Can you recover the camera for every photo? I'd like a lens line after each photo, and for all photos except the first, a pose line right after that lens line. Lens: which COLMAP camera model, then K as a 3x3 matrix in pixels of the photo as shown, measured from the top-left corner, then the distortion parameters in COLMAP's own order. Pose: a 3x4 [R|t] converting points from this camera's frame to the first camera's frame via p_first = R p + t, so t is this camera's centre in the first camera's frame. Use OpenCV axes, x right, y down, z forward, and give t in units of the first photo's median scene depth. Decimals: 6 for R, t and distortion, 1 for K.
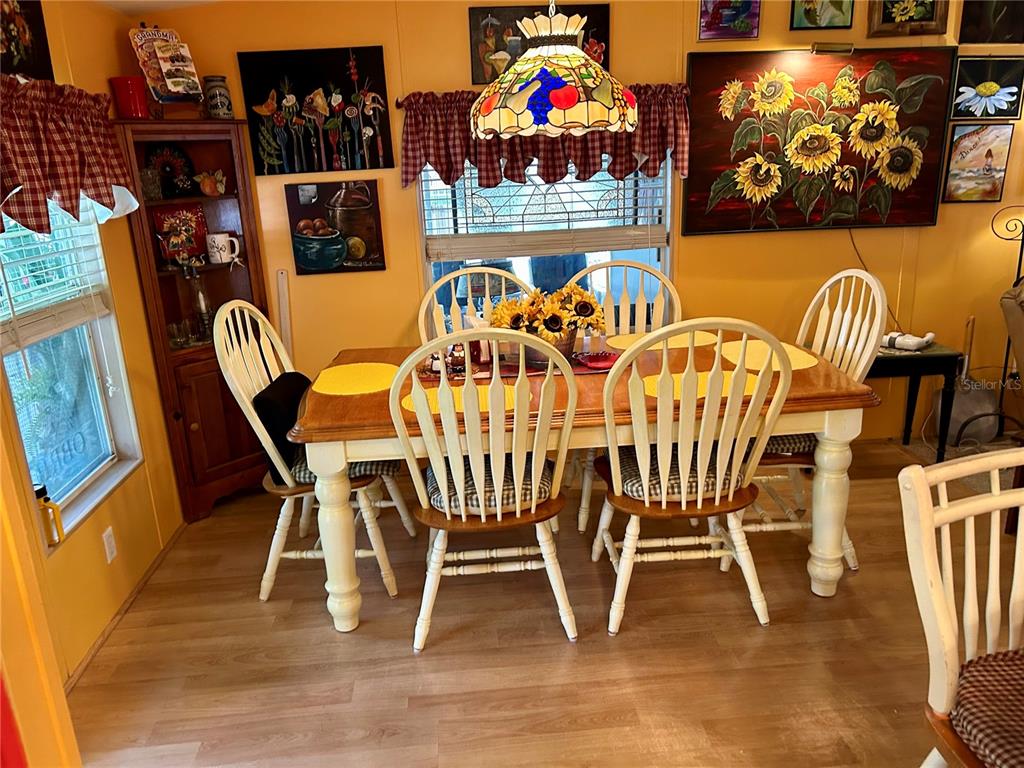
lens RADIAL K [[767.5, 0, 512.0], [0, 767.5, 391.7], [0, 0, 1]] dist [0.042373, -0.050066]
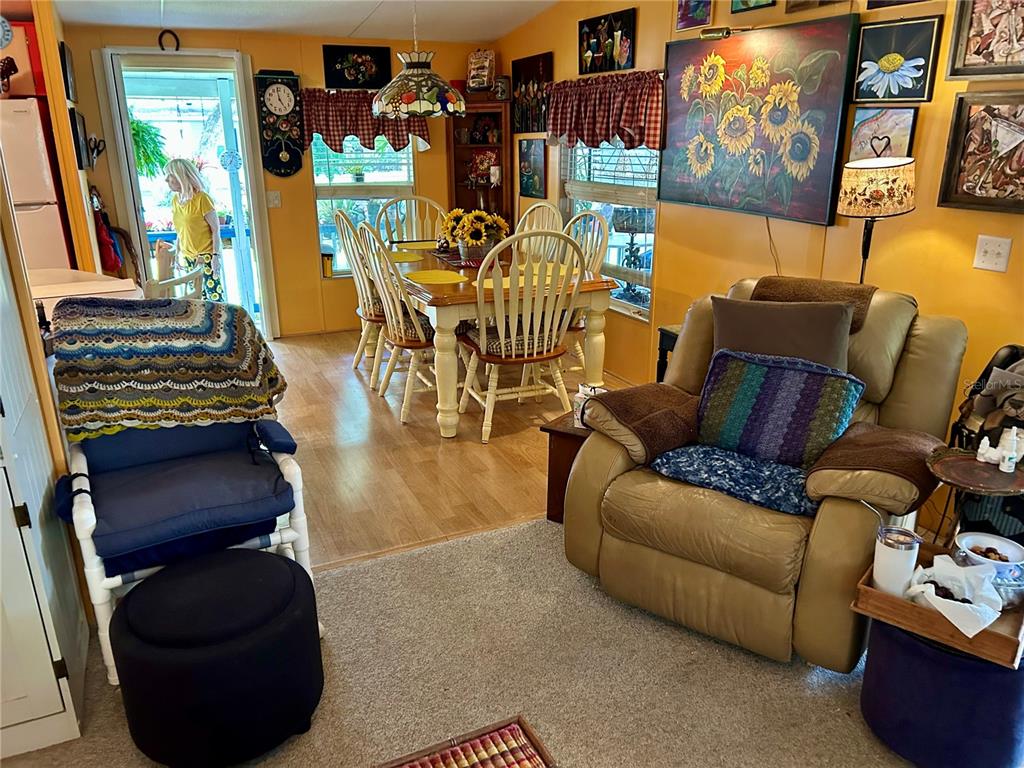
lens RADIAL K [[767.5, 0, 516.6], [0, 767.5, 380.8], [0, 0, 1]] dist [0.042373, -0.050066]
pose [[0.344087, 0.326682, -0.880274, 1.288494], [-0.276247, 0.931249, 0.237618, -0.170585], [0.897380, 0.161412, 0.410676, 0.383198]]
